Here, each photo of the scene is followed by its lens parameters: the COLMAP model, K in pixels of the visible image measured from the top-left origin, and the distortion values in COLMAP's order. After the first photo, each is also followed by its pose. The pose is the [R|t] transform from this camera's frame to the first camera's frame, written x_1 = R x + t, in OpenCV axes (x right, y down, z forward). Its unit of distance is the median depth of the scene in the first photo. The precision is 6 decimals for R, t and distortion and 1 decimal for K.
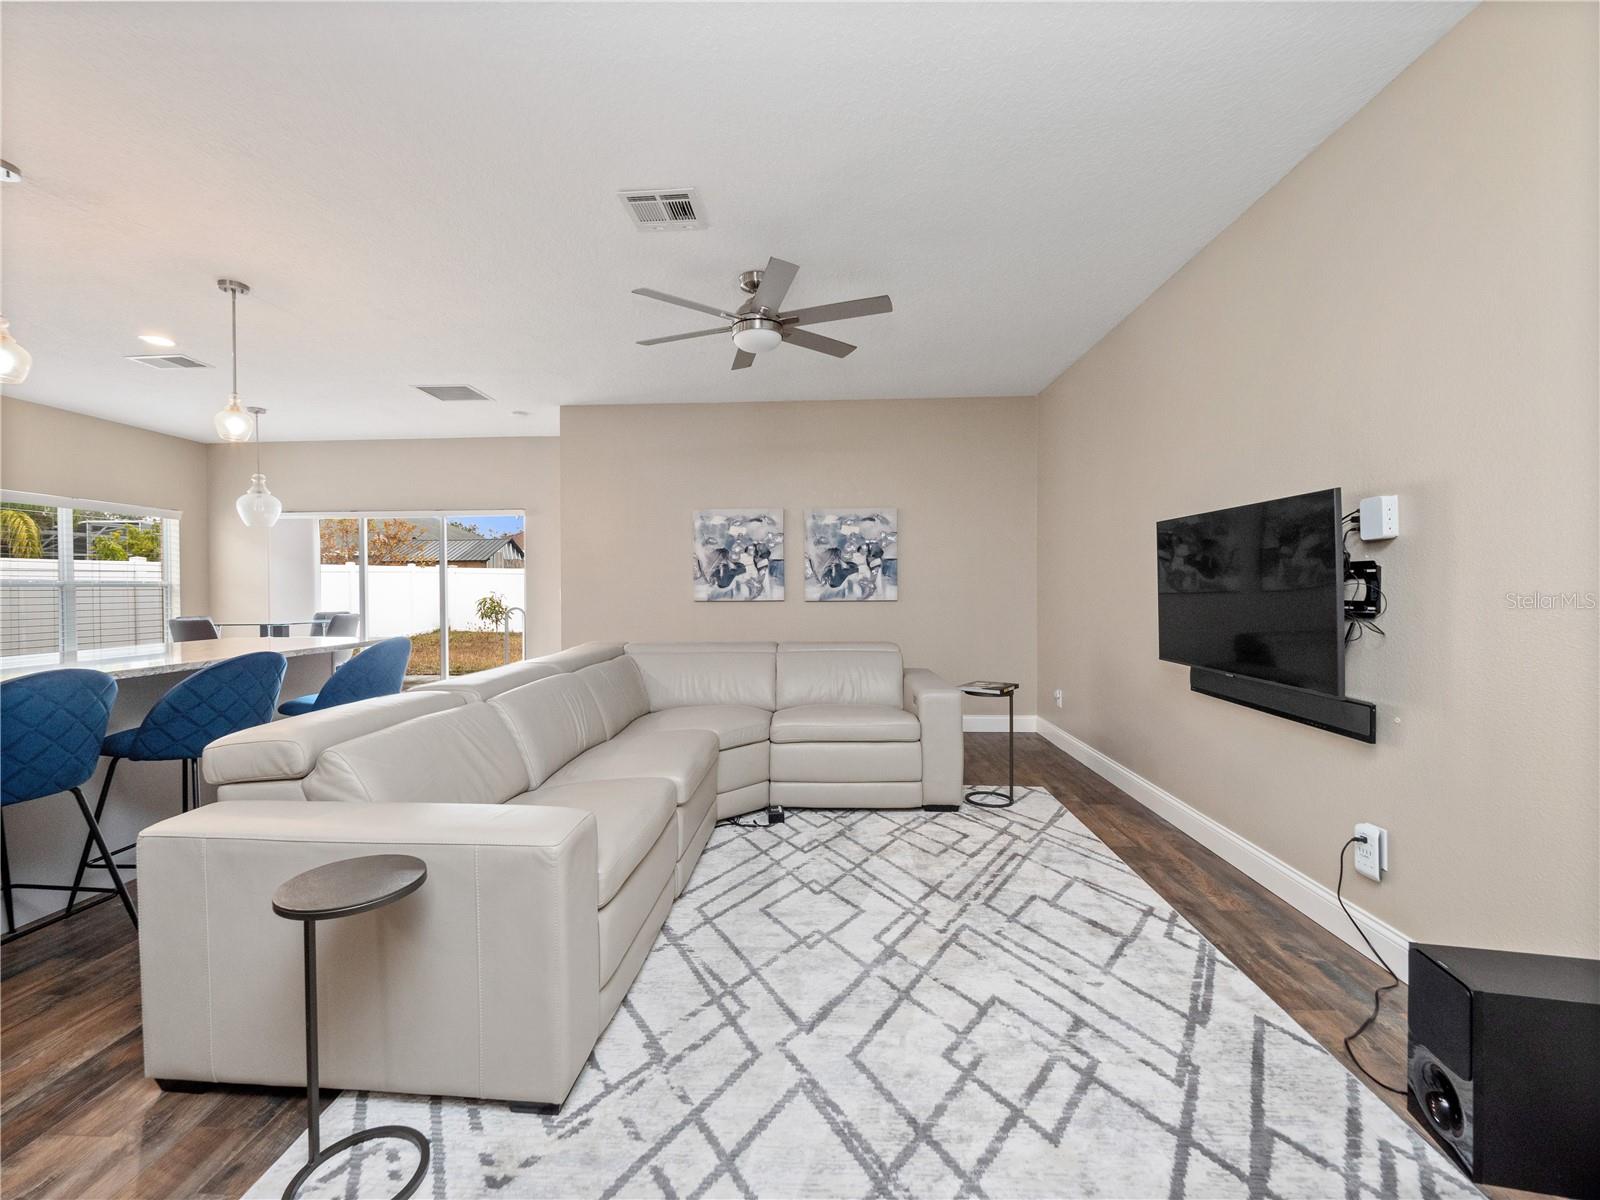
lens RADIAL K [[687.4, 0, 793.8], [0, 687.4, 592.8], [0, 0, 1]] dist [-0.006905, -0.001974]
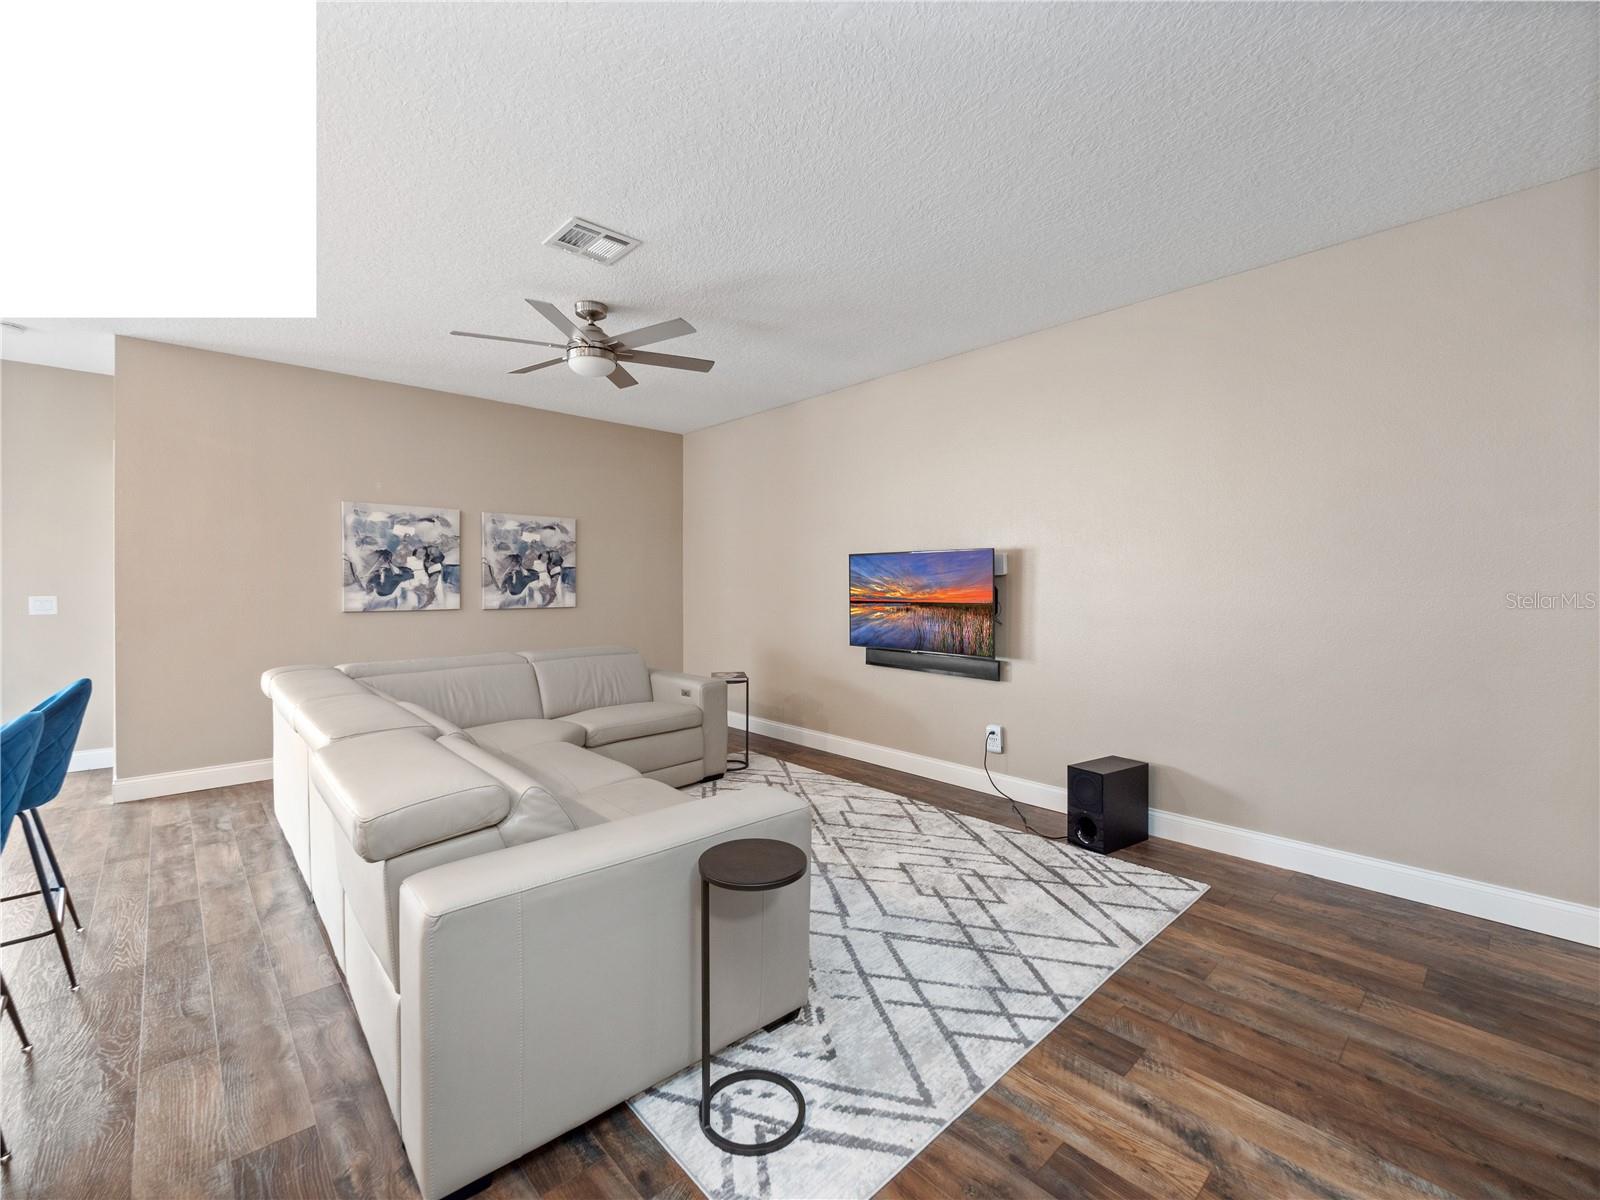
lens RADIAL K [[687.4, 0, 787.6], [0, 687.4, 593.1], [0, 0, 1]] dist [-0.006905, -0.001974]
pose [[0.701735, -0.004117, 0.712426, -0.622619], [0.001117, 0.999988, 0.004679, -0.023648], [-0.712437, -0.002487, 0.701731, 0.048385]]
